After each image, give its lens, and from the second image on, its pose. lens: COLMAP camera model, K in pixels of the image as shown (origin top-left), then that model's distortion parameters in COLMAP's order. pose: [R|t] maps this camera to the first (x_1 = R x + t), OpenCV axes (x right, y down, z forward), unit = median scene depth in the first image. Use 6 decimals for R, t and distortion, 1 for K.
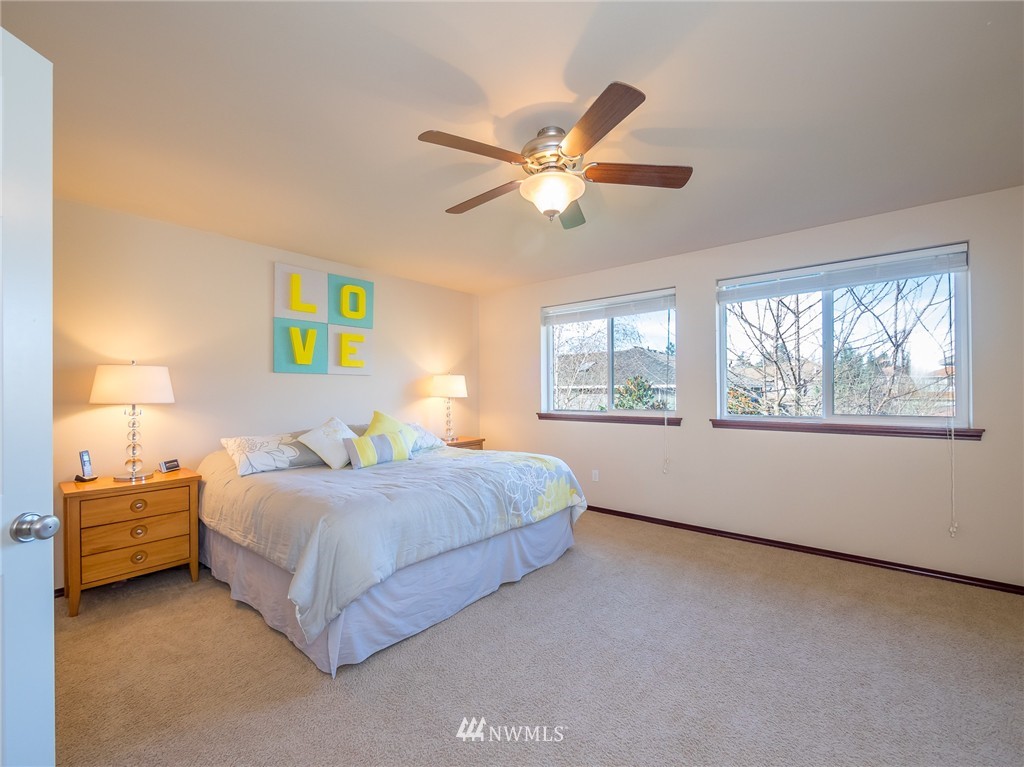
lens RADIAL K [[439.1, 0, 516.7], [0, 439.1, 384.2], [0, 0, 1]] dist [0.004777, 0.000336]
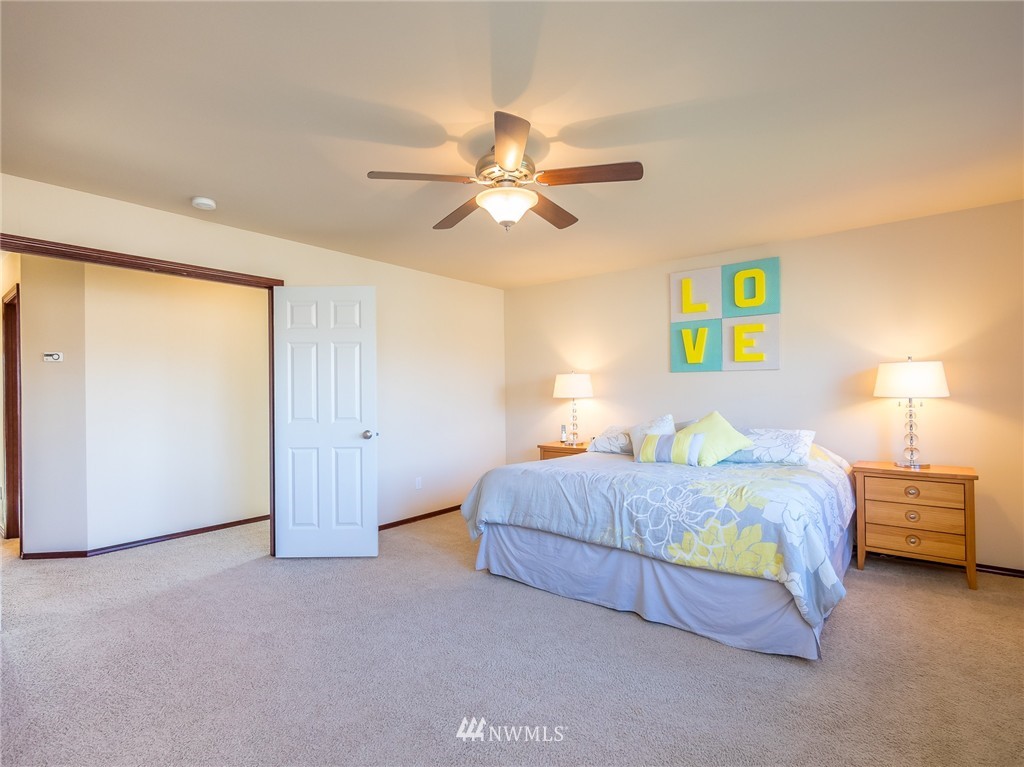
lens RADIAL K [[520.3, 0, 516.1], [0, 520.3, 388.1], [0, 0, 1]] dist [-0.006804, -0.000362]
pose [[0.012618, -0.000499, -0.999920, 0.761151], [0.018915, 0.999821, -0.000260, 0.006016], [0.999741, -0.018910, 0.012625, 0.586032]]
